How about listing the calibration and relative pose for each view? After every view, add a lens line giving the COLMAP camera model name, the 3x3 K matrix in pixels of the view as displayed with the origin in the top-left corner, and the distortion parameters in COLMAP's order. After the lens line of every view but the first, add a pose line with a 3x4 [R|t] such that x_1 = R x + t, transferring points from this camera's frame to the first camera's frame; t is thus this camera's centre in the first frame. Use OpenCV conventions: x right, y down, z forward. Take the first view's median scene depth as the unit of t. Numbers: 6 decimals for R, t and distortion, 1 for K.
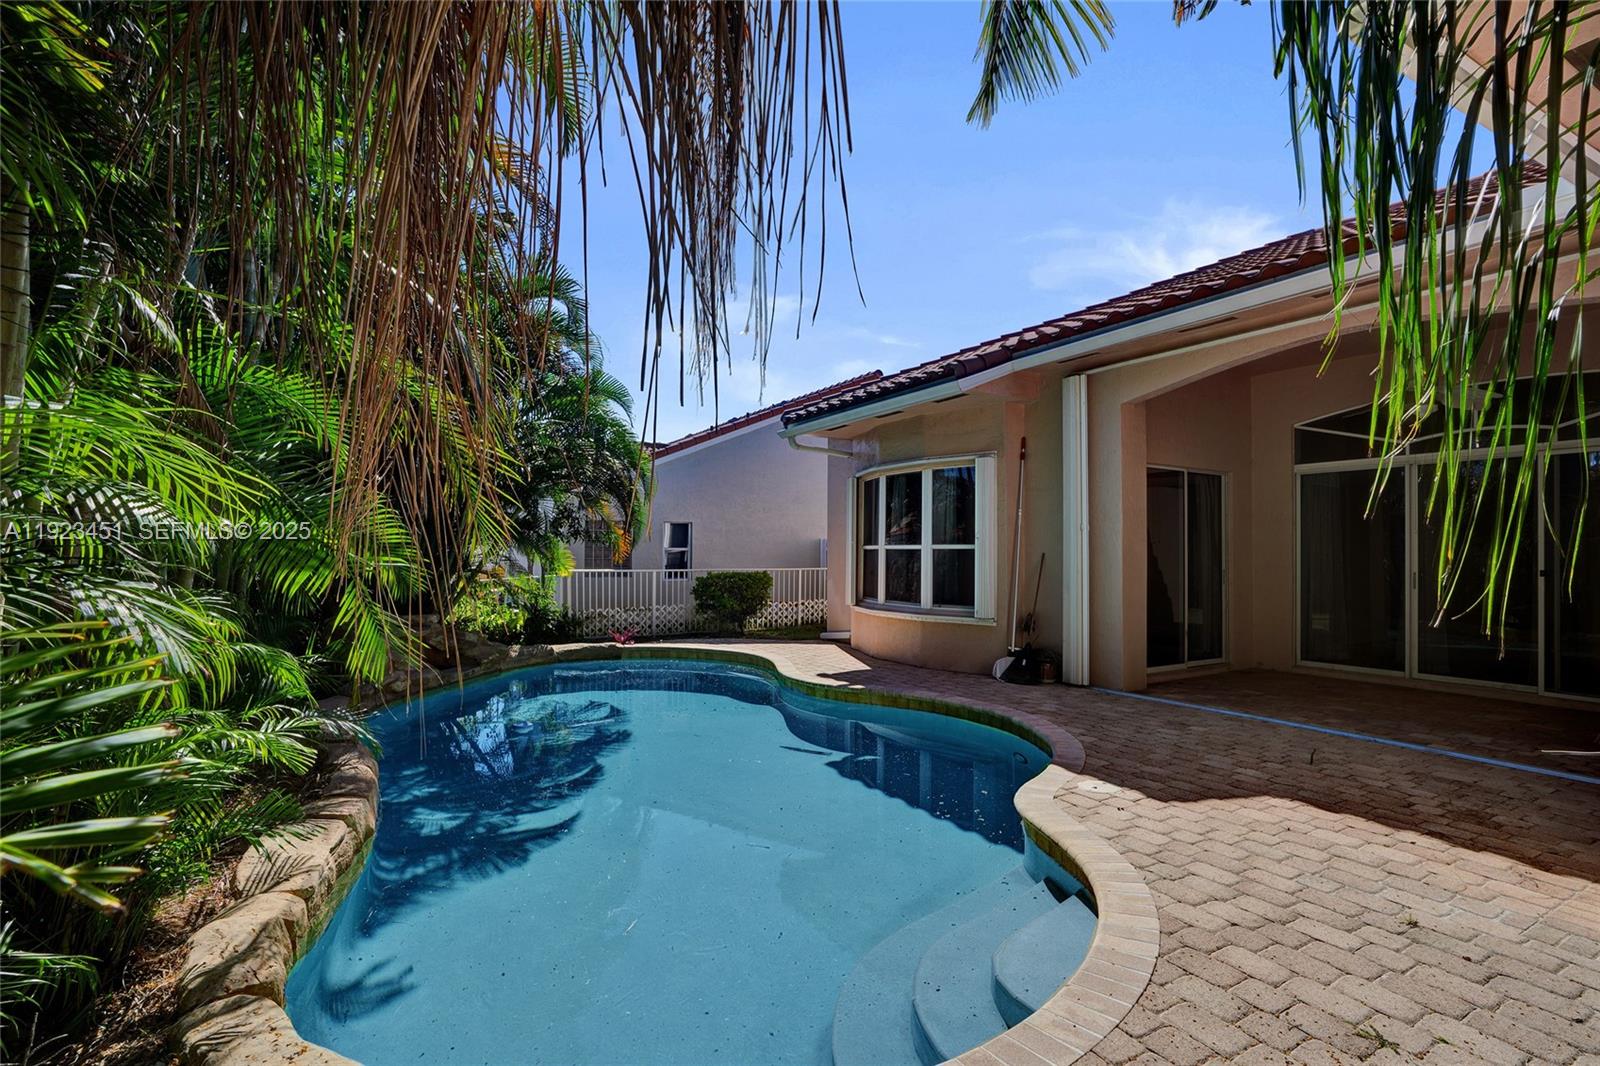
lens RADIAL K [[772.2, 0, 808.5], [0, 772.2, 539.6], [0, 0, 1]] dist [-0.059731, 0.032102]
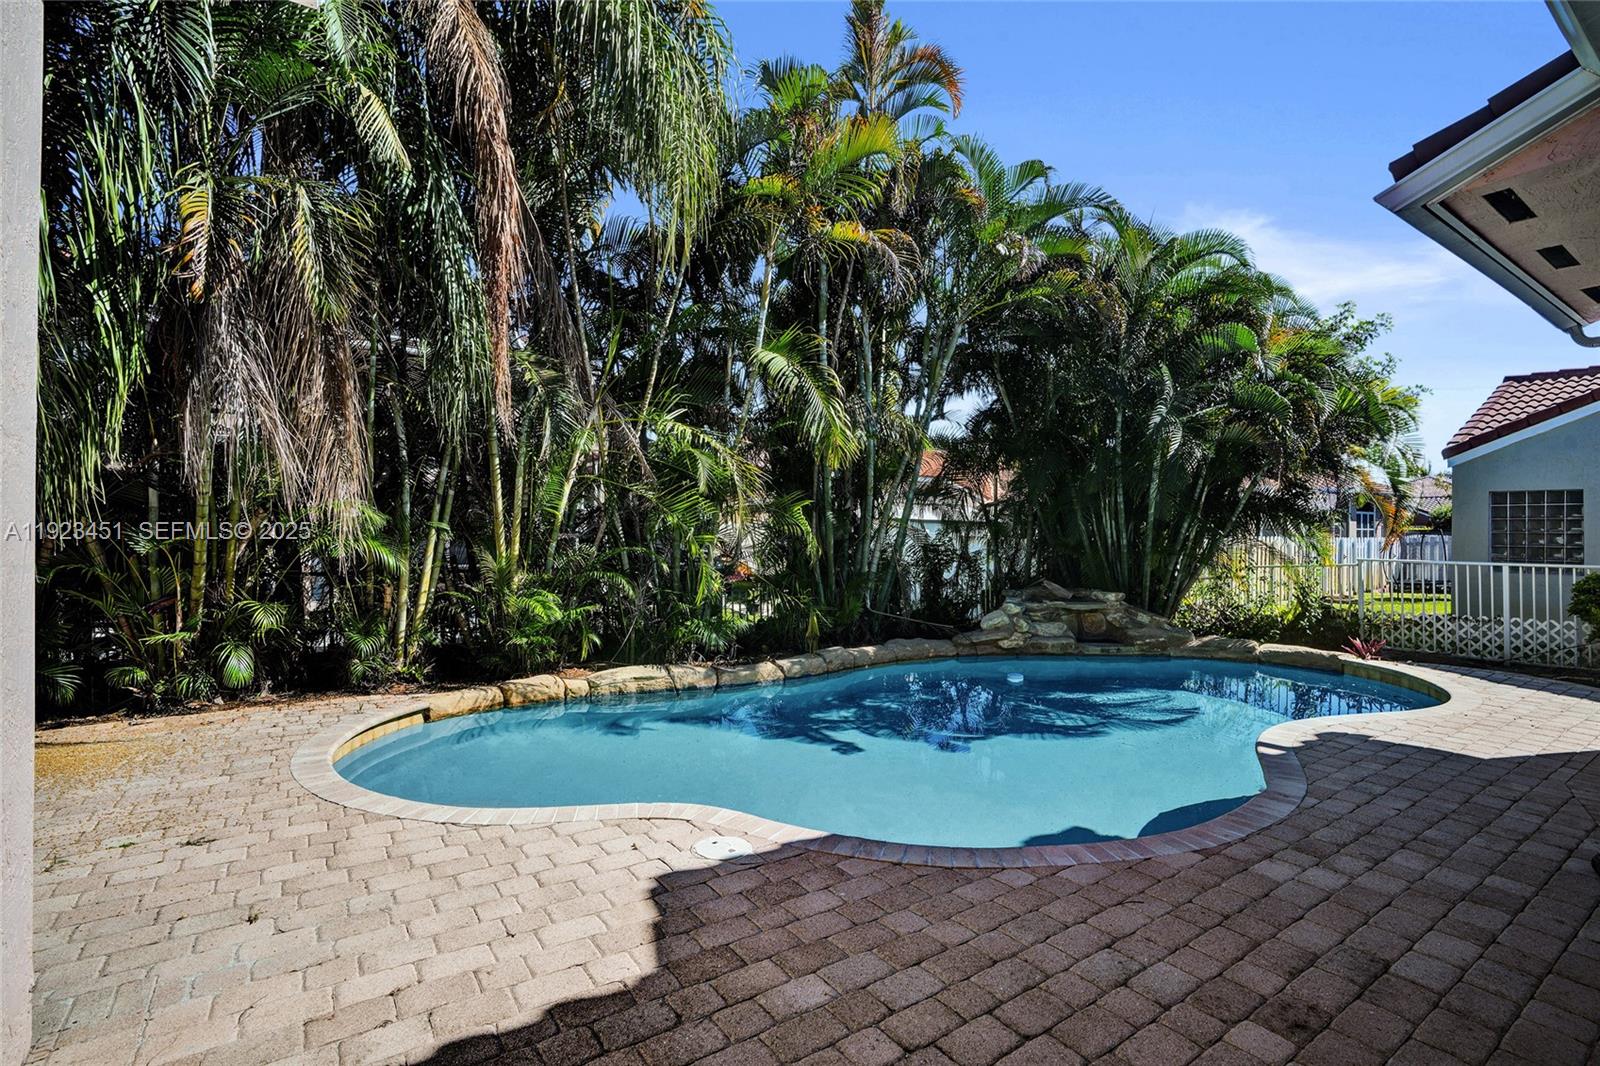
lens RADIAL K [[745.6, 0, 802.5], [0, 745.6, 527.7], [0, 0, 1]] dist [-0.057589, 0.027956]
pose [[0.067960, -0.009105, -0.997646, 1.088384], [0.014826, 0.999857, -0.008115, 0.012248], [0.997578, -0.014239, 0.068086, 1.001992]]
